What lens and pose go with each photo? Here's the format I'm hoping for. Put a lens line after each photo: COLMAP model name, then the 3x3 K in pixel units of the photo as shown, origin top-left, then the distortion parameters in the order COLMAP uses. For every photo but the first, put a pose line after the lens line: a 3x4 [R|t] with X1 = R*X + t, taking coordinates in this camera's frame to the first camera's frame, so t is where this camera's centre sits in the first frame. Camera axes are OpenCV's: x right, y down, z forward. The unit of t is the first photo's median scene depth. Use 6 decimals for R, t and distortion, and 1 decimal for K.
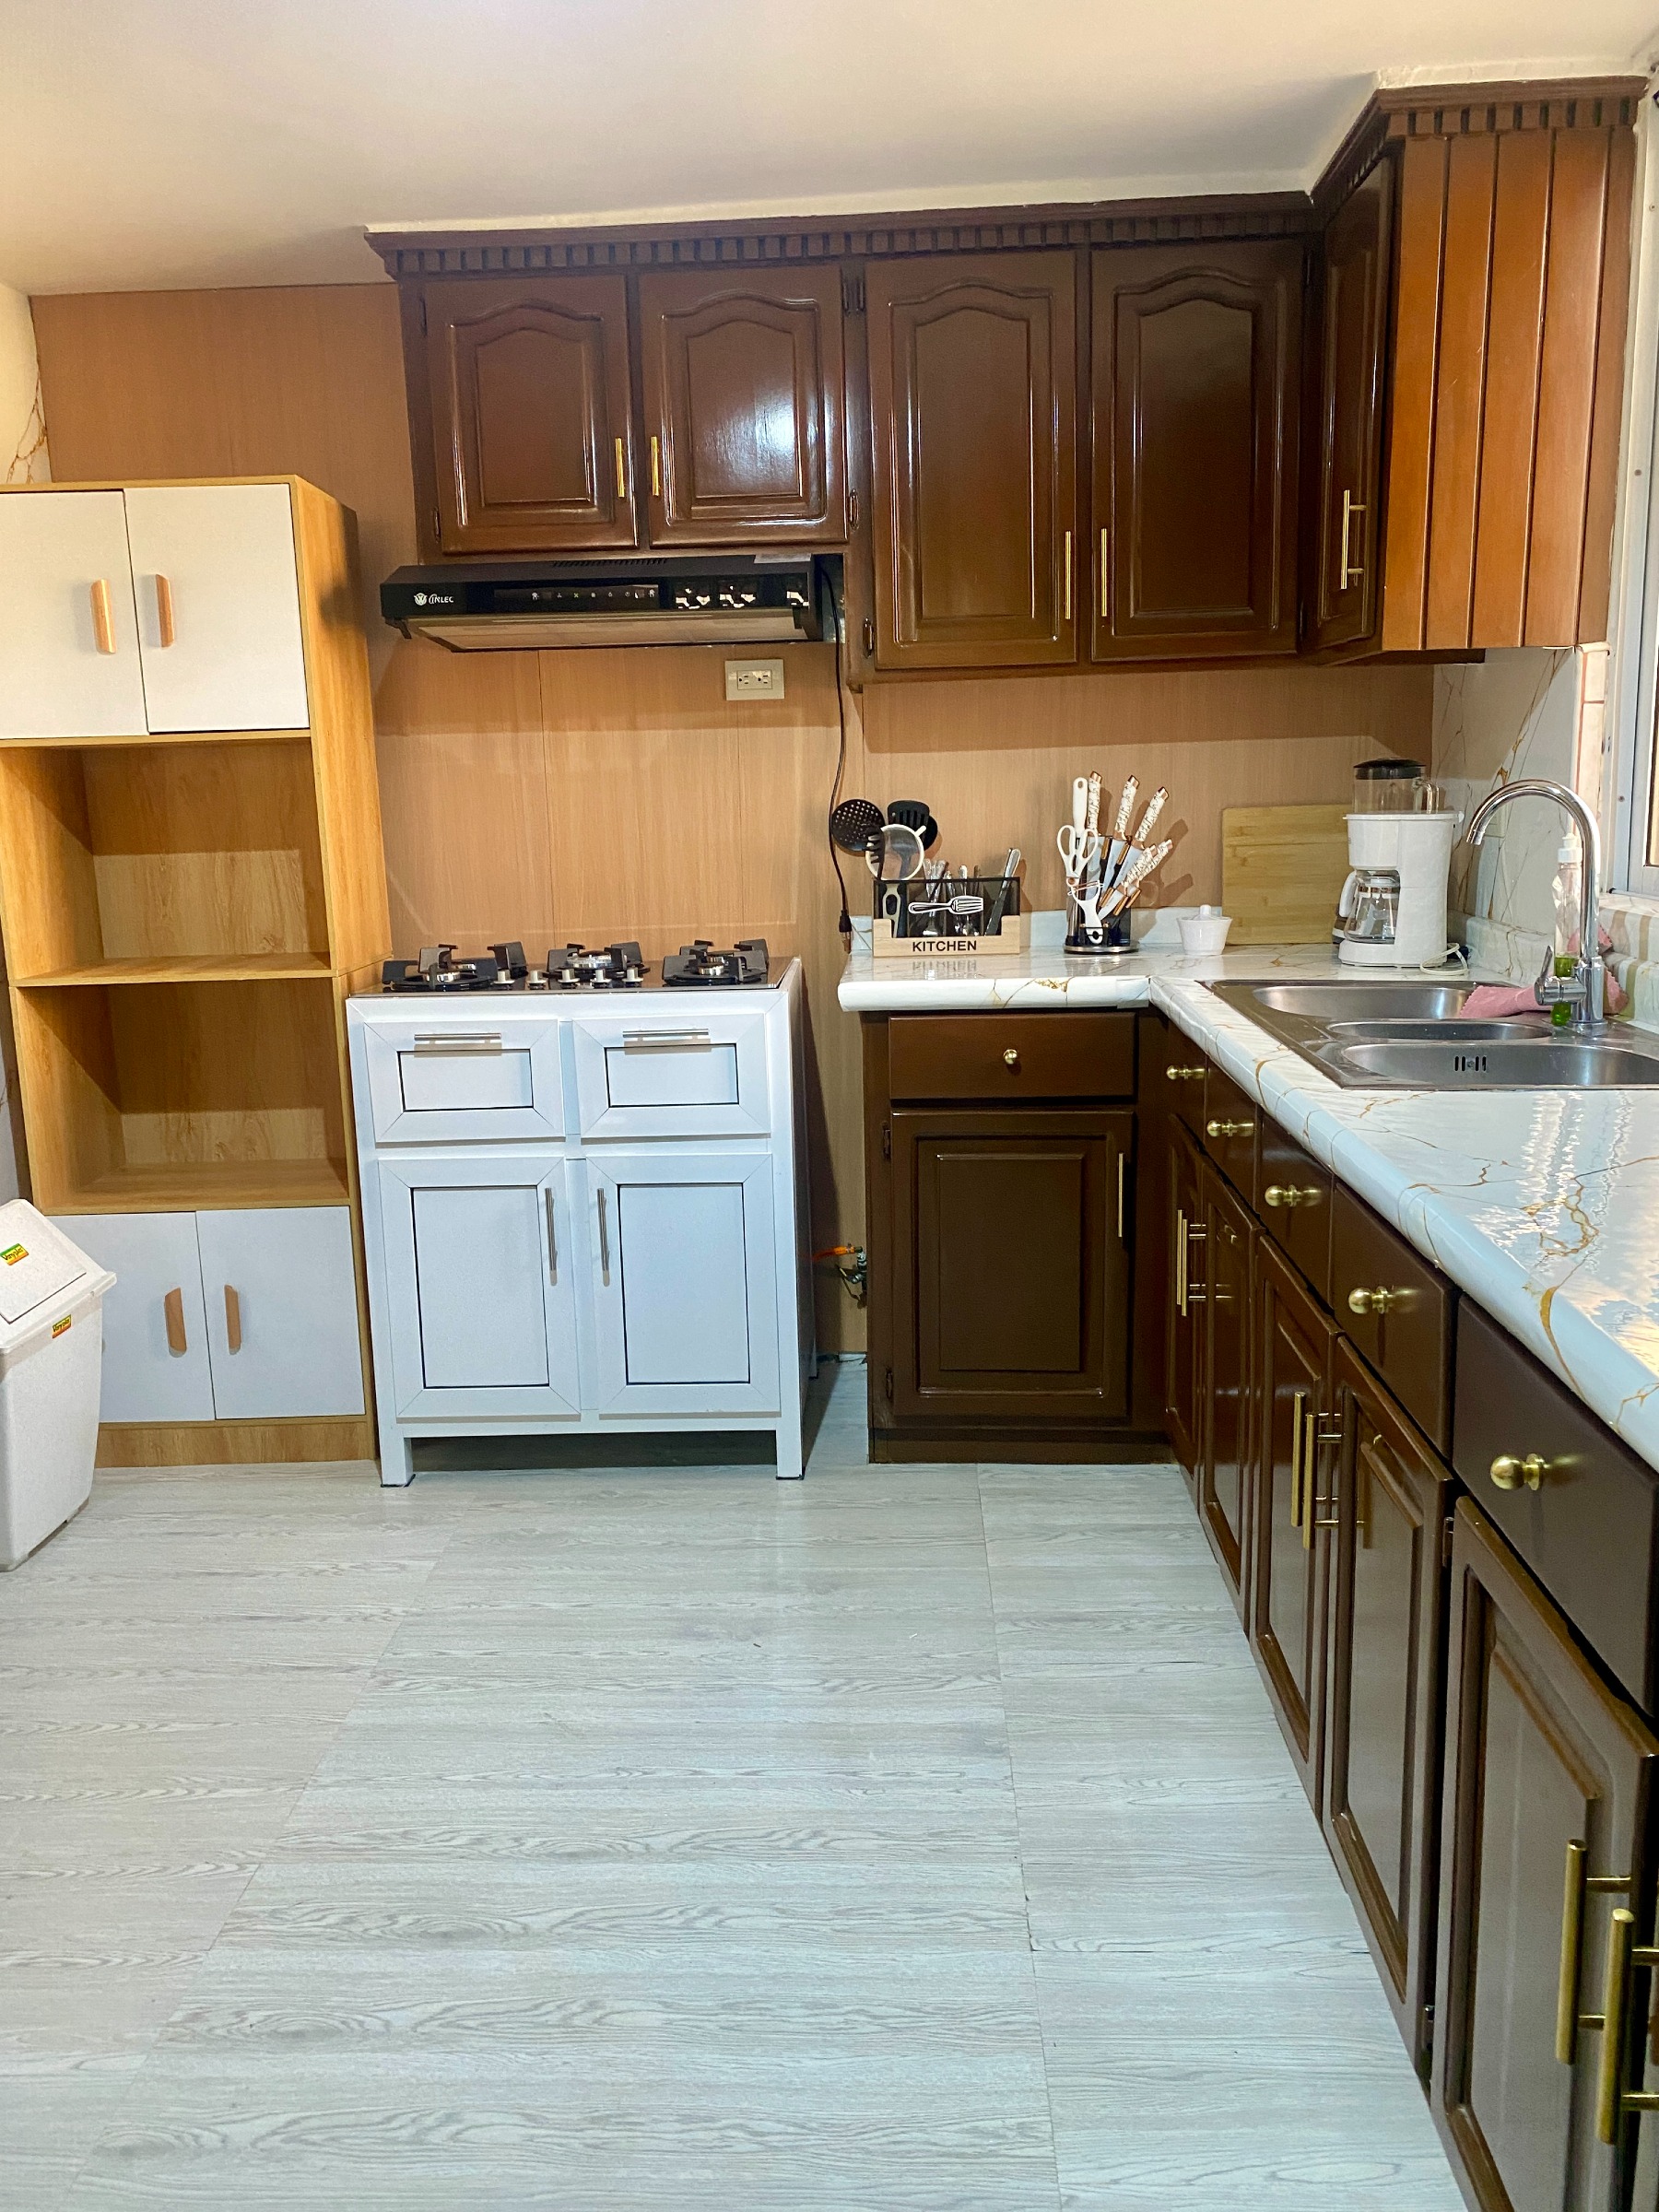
lens RADIAL K [[1691.0, 0, 826.3], [0, 1691.0, 1075.3], [0, 0, 1]] dist [0.025616, -0.016946]
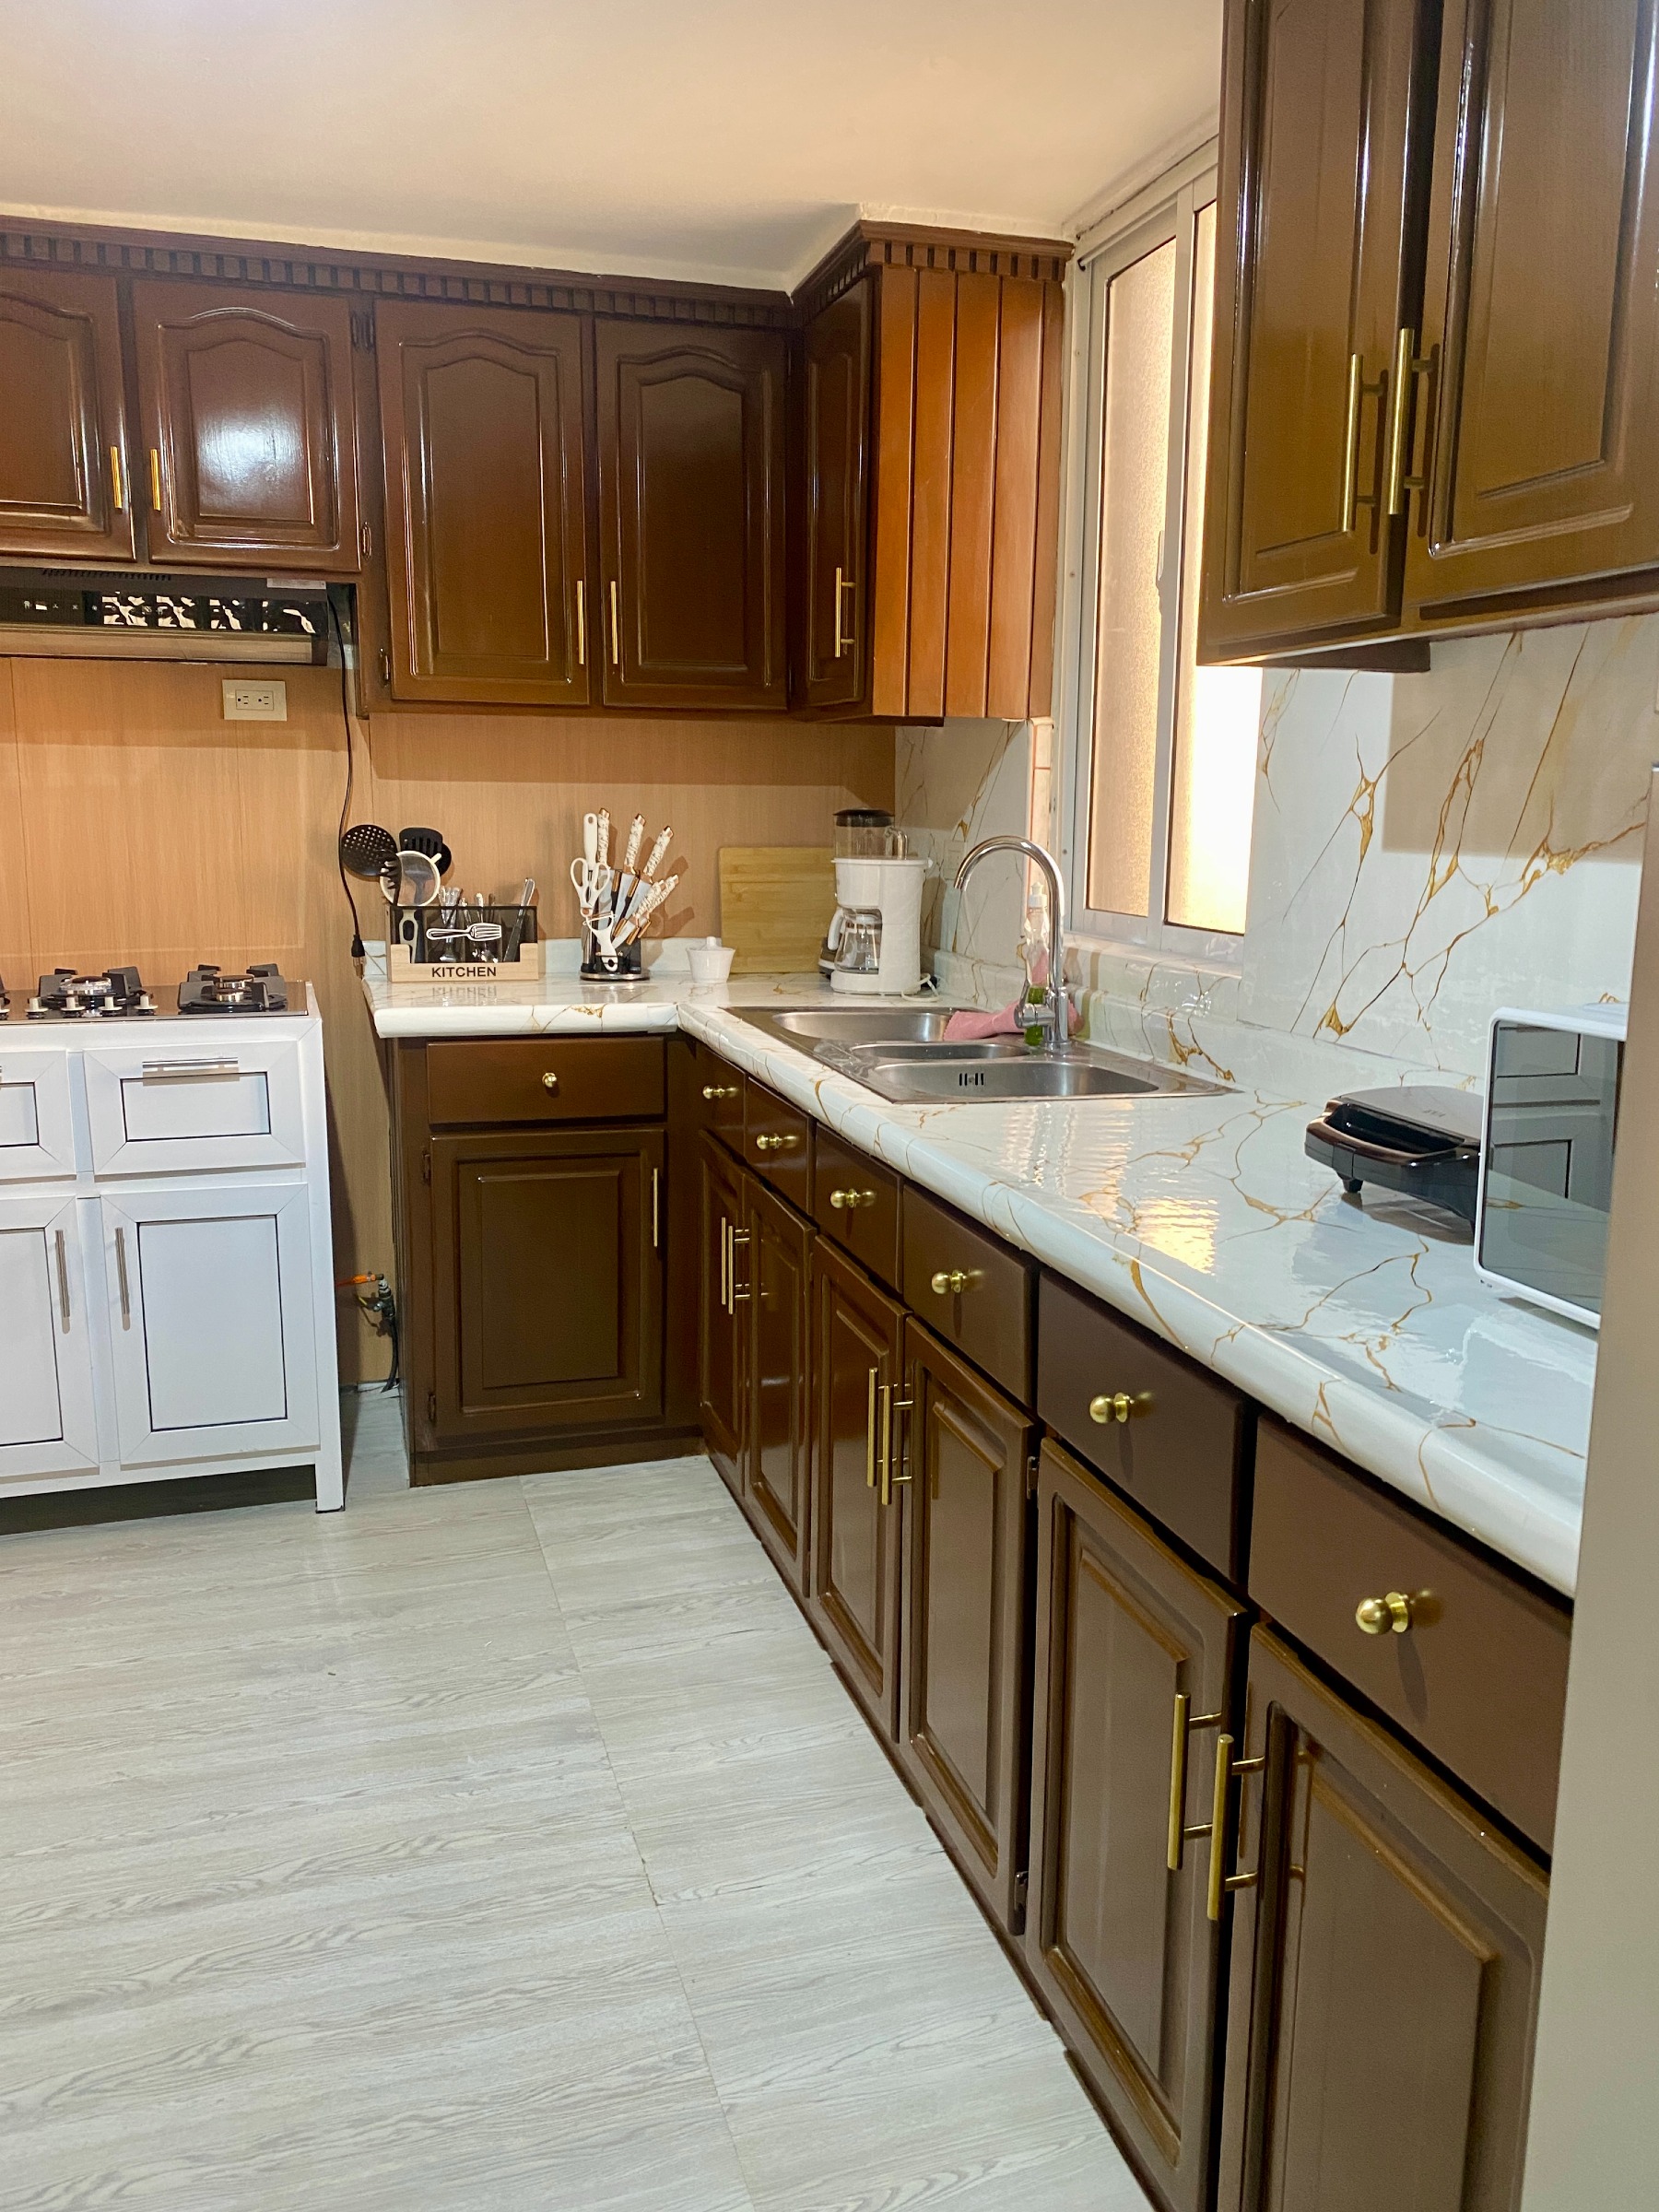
lens RADIAL K [[1691.0, 0, 826.3], [0, 1691.0, 1075.3], [0, 0, 1]] dist [0.025616, -0.016946]
pose [[0.938866, -0.018191, 0.343802, -0.094347], [0.022478, 0.999711, -0.008489, -0.001632], [-0.343548, 0.015698, 0.939004, -0.041999]]
